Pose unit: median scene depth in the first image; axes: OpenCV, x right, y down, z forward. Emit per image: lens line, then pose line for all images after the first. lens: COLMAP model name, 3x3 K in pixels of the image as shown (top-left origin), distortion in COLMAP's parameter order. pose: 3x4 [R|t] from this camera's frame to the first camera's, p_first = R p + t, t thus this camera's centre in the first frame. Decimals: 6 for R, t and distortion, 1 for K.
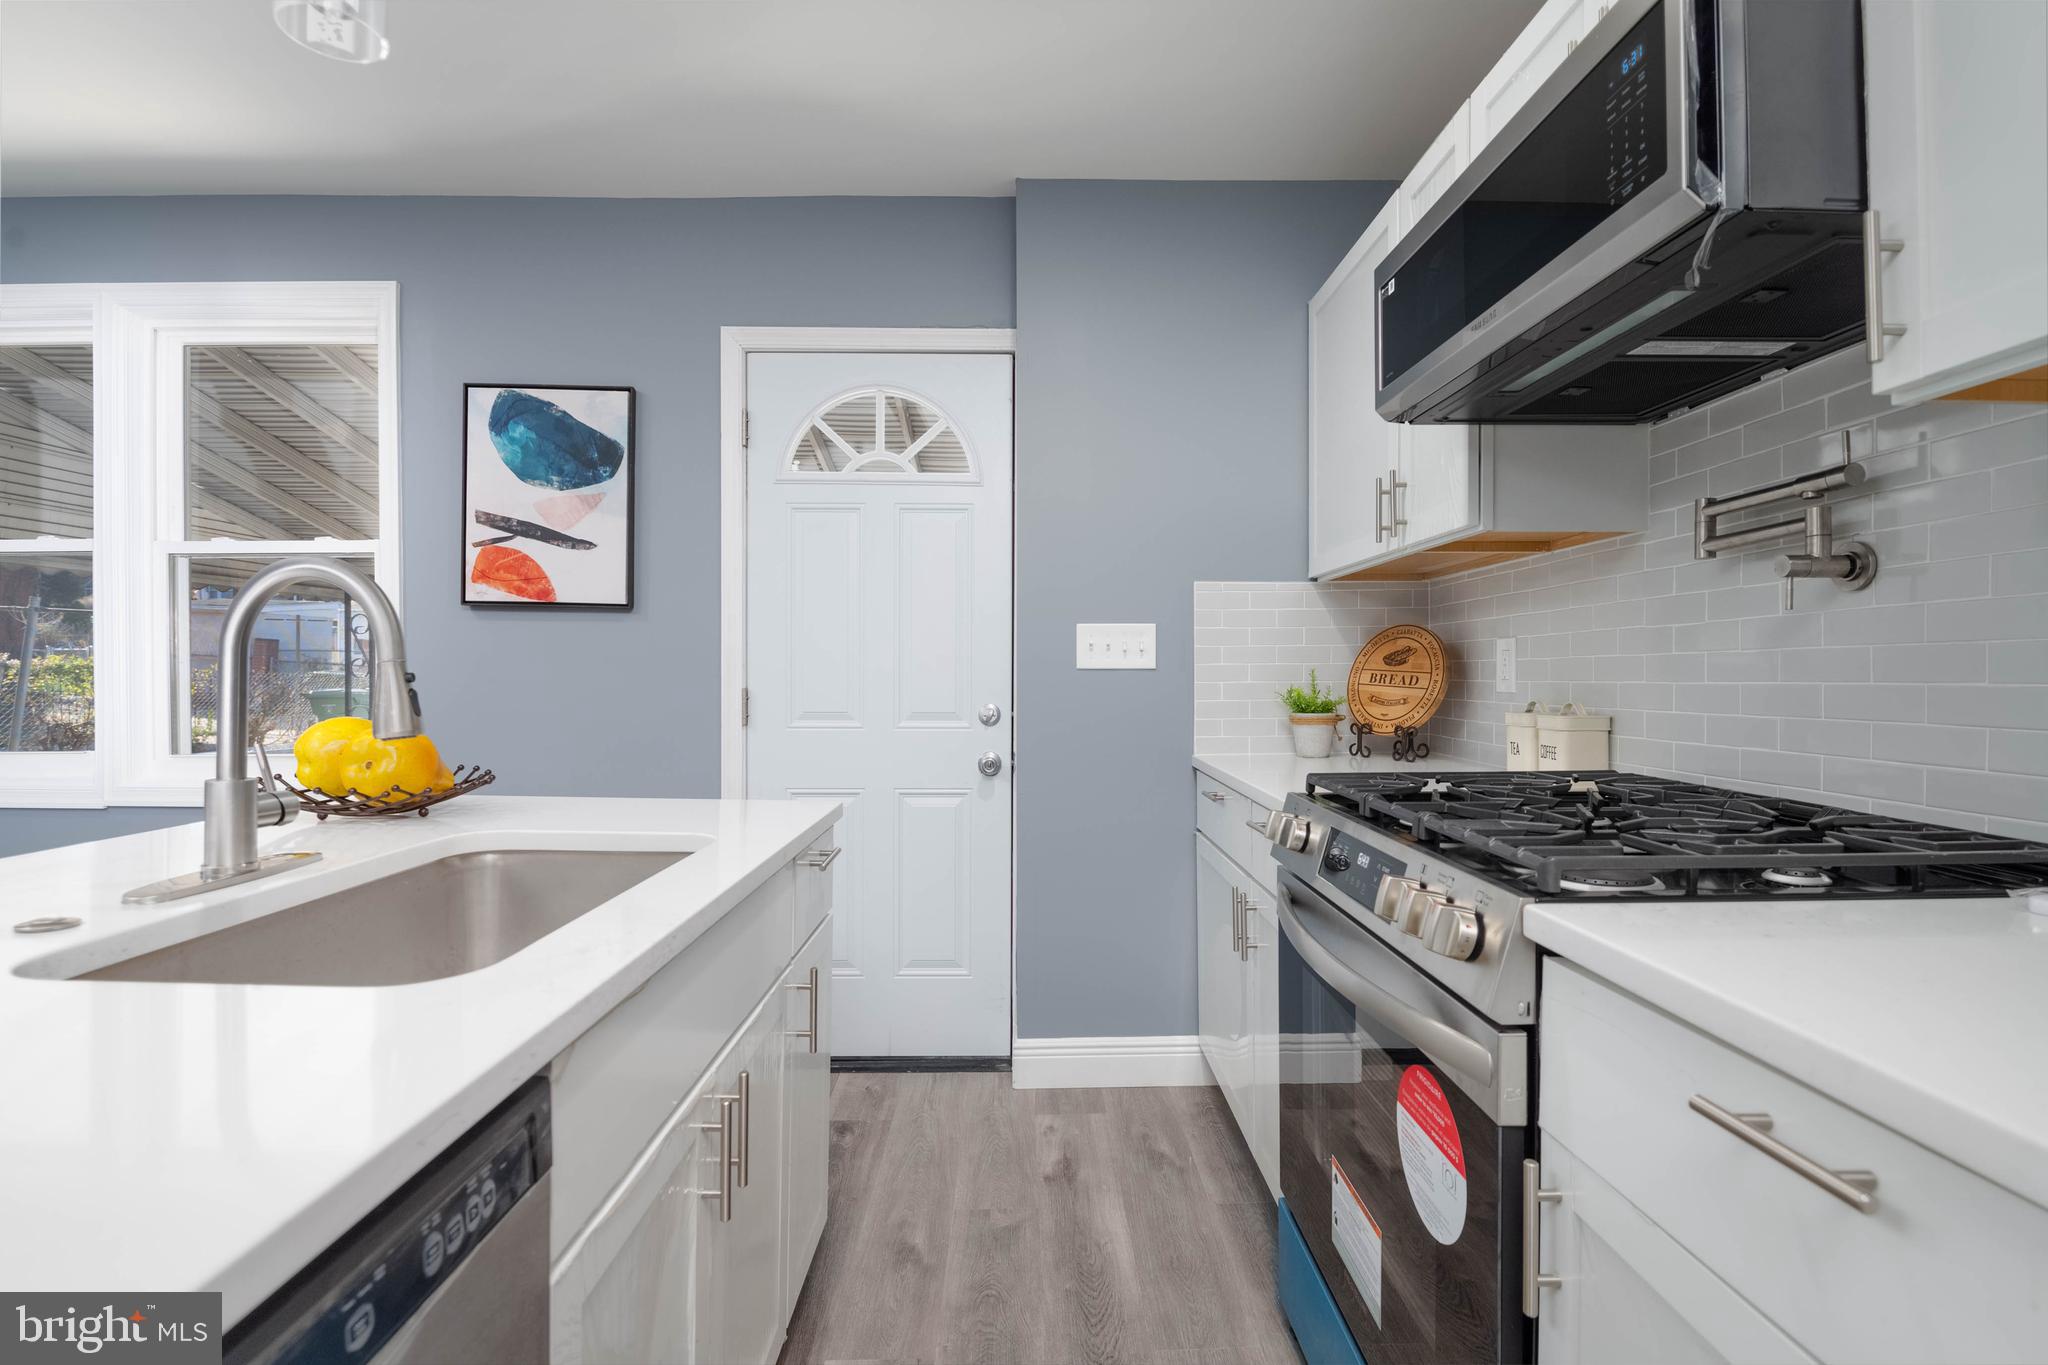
lens RADIAL K [[944.4, 0, 1029.4], [0, 944.4, 684.5], [0, 0, 1]] dist [0.001736, -0.000656]
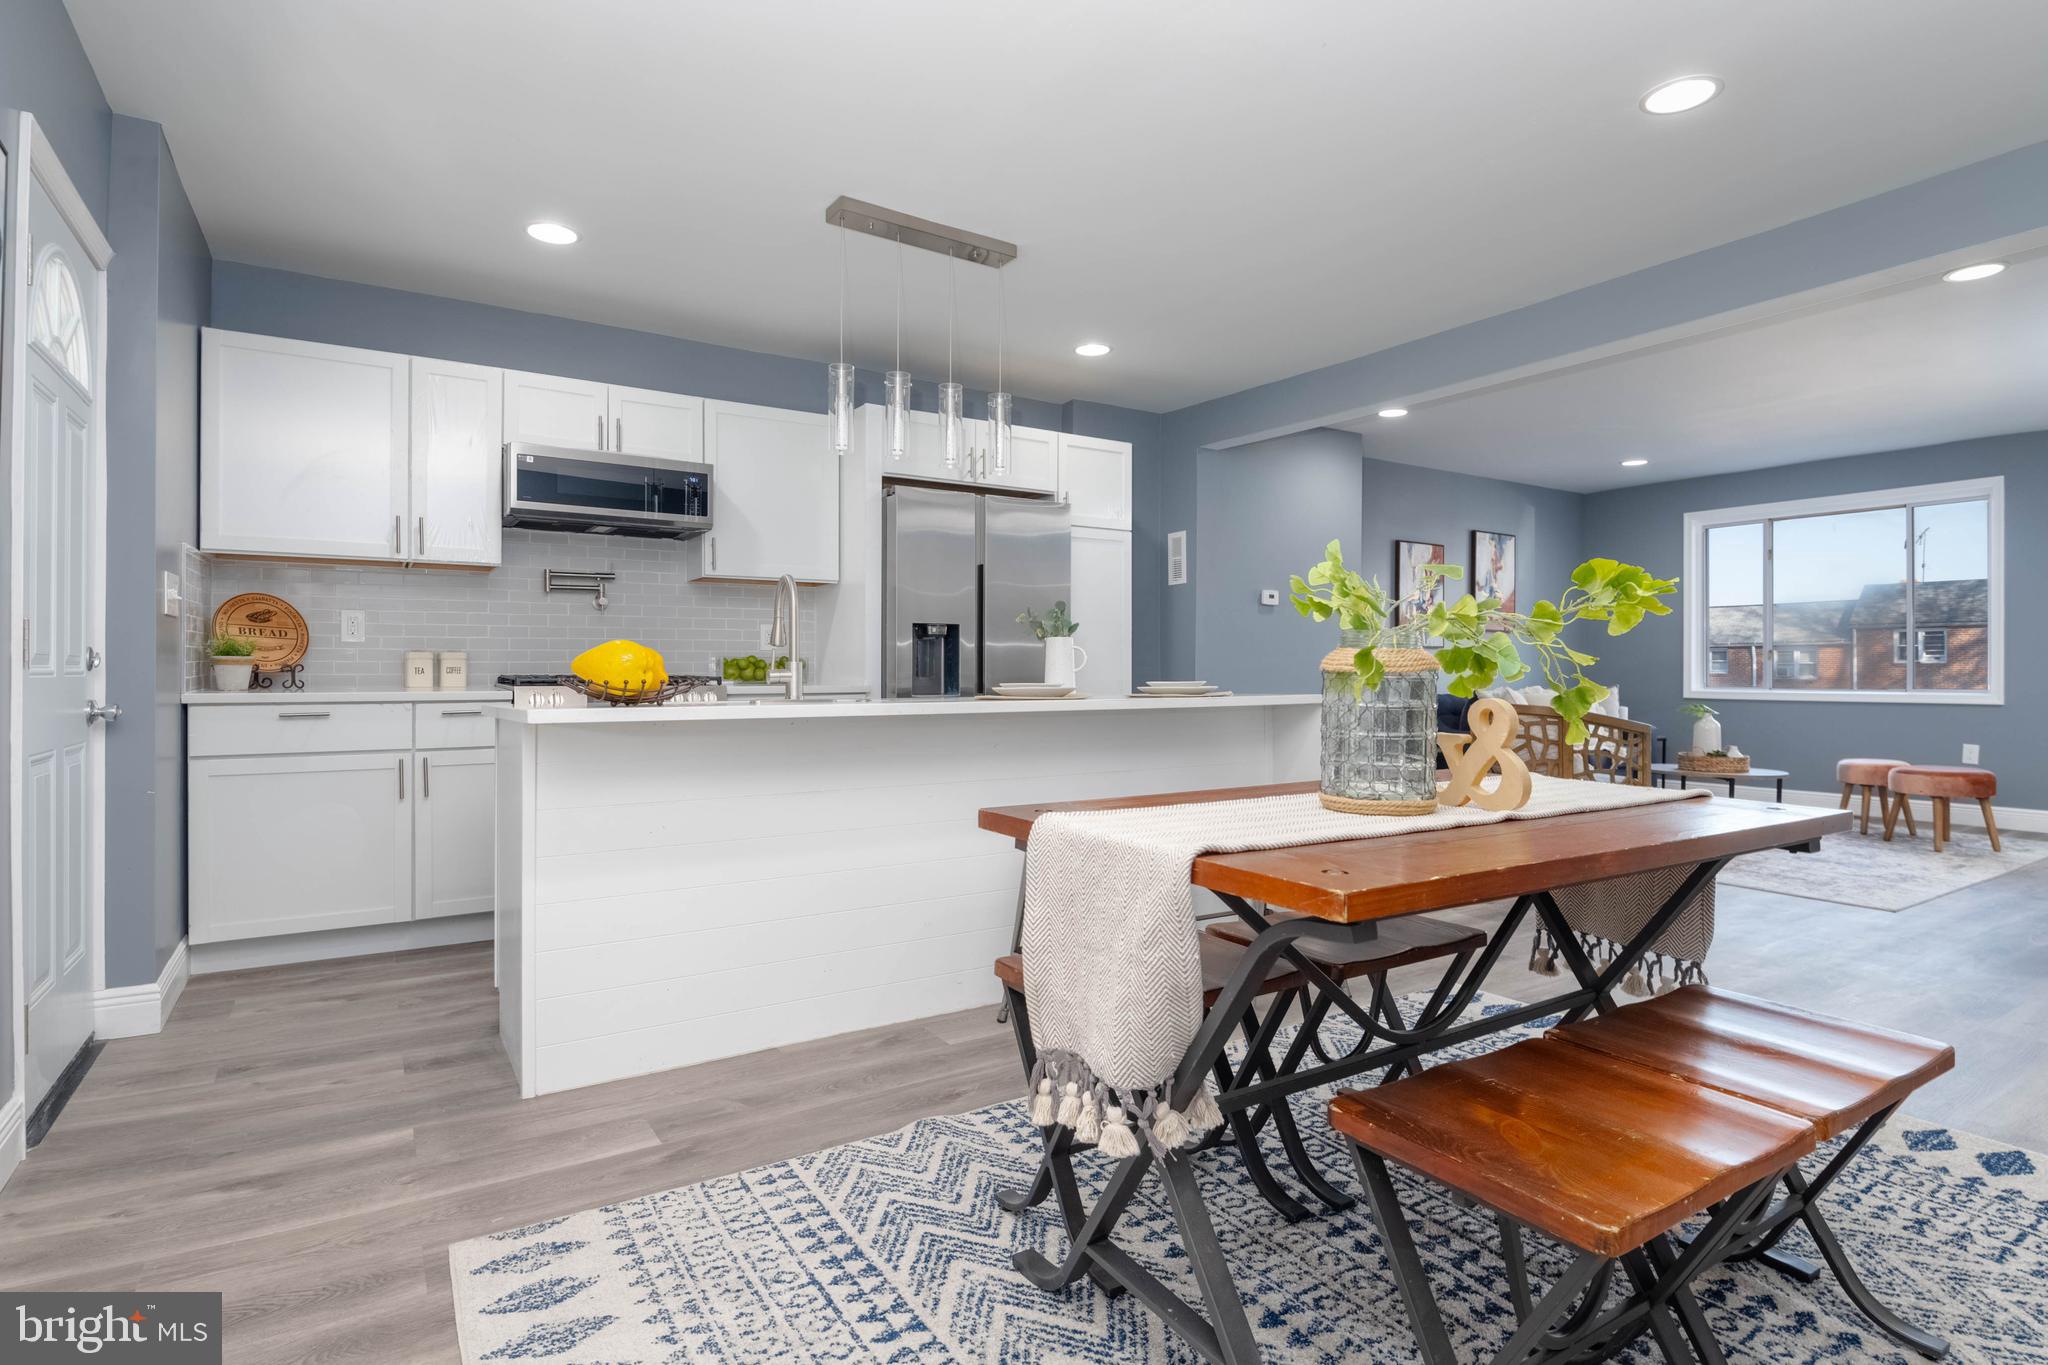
lens RADIAL K [[1034.2, 0, 1035.8], [0, 1034.2, 673.4], [0, 0, 1]] dist [-0.003348, -0.002077]
pose [[-0.534198, -0.011099, 0.845286, -1.414244], [0.003544, 0.999876, 0.015368, 0.033663], [-0.845352, 0.011205, -0.534093, 0.781697]]
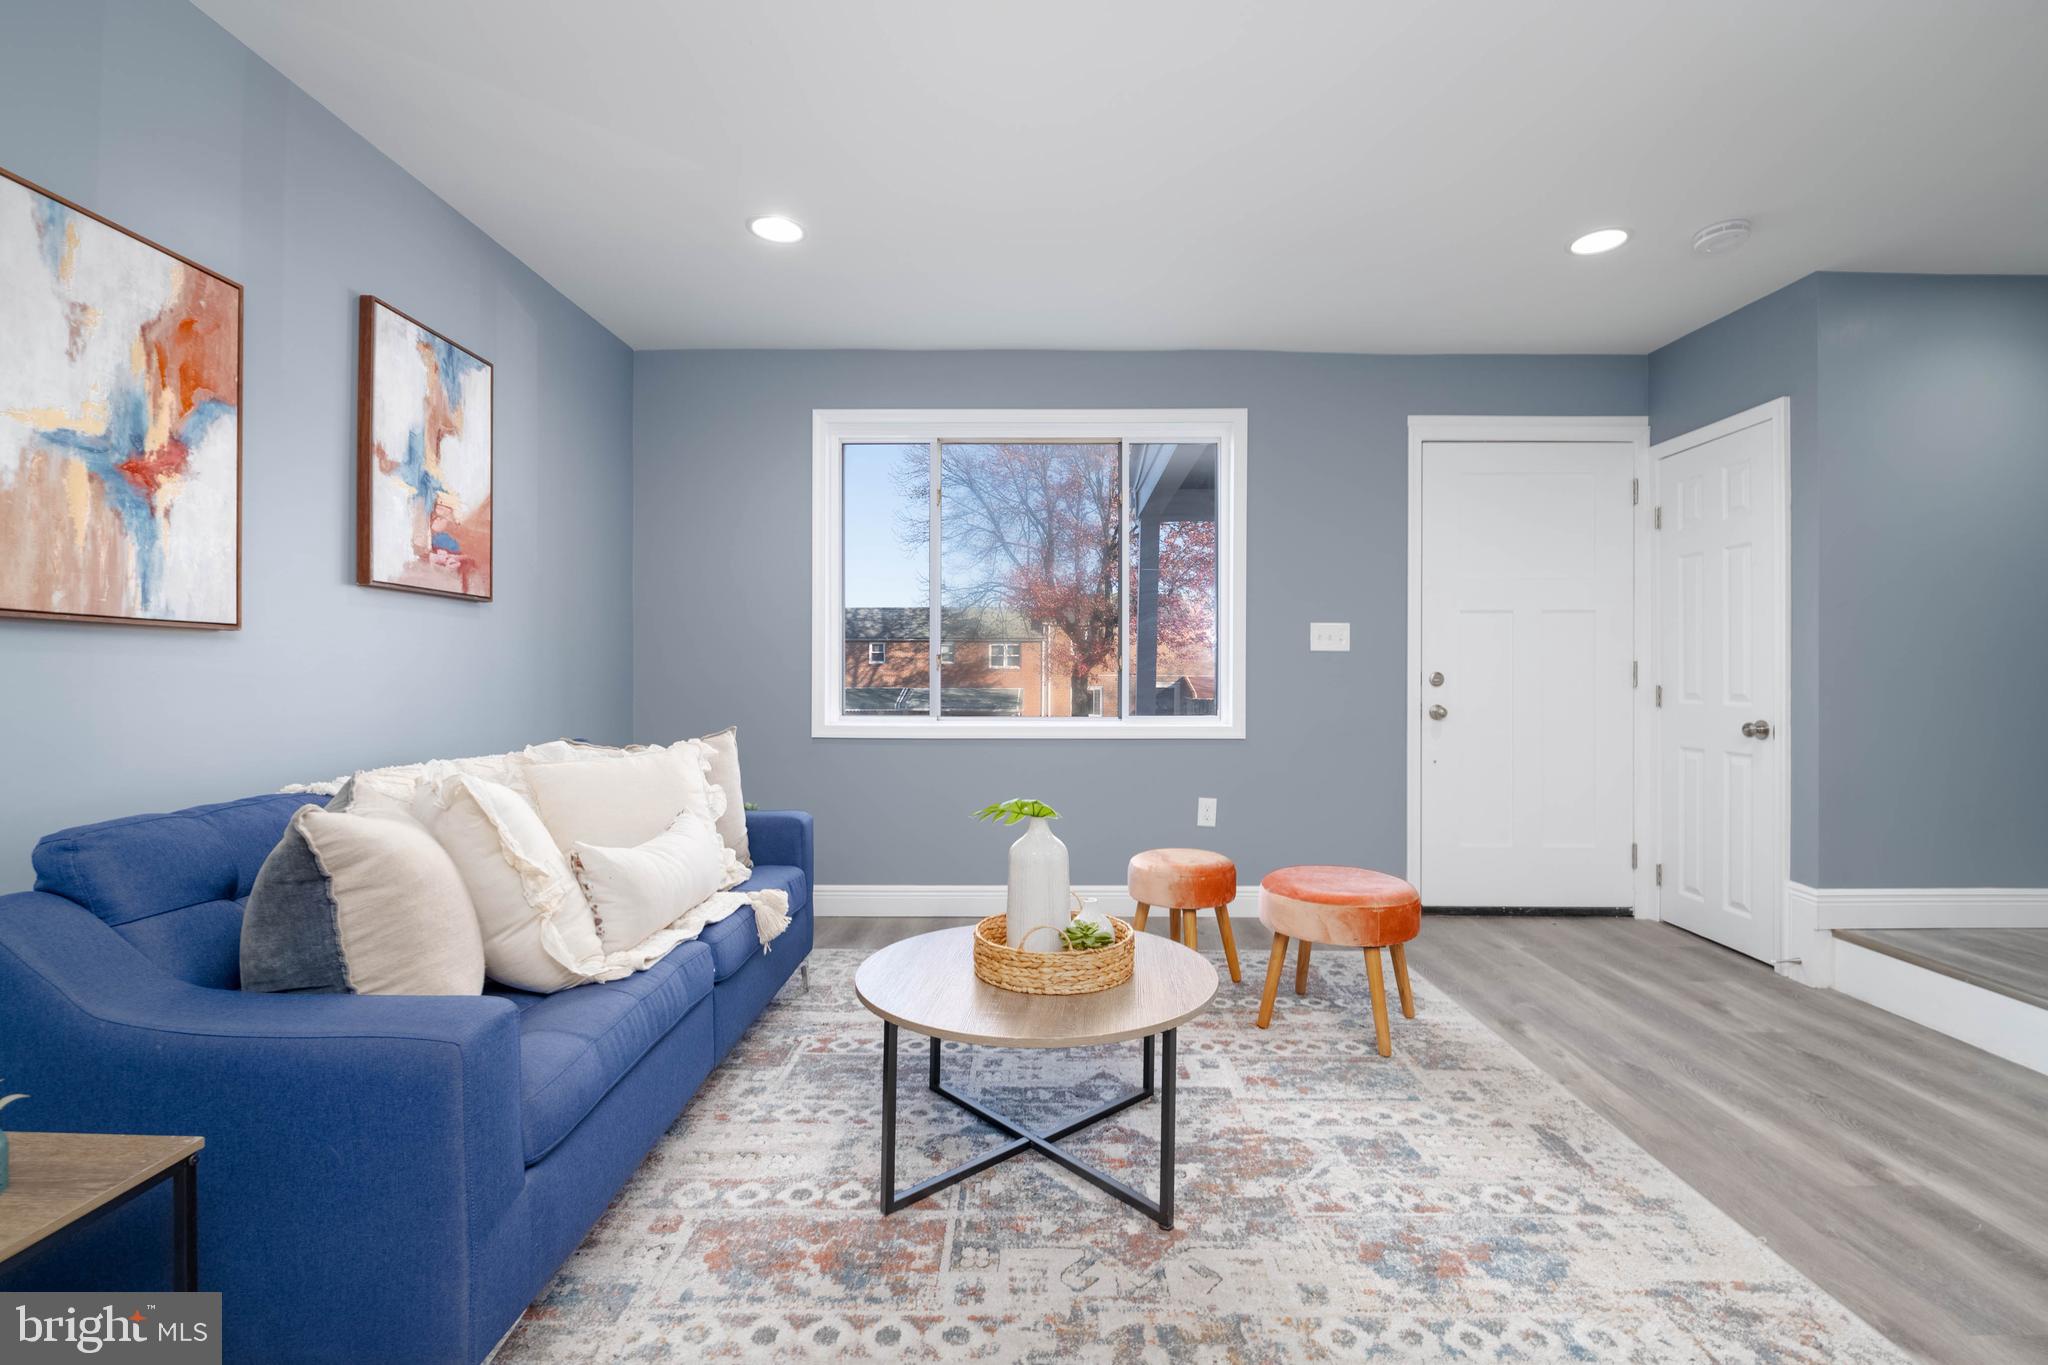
lens RADIAL K [[880.0, 0, 1029.5], [0, 880.0, 673.6], [0, 0, 1]] dist [0.004480, -0.009955]
pose [[-0.999619, -0.008389, 0.026289, -0.239448], [-0.008108, 0.999909, 0.010763, 0.034491], [-0.026377, 0.010545, -0.999596, -1.041803]]
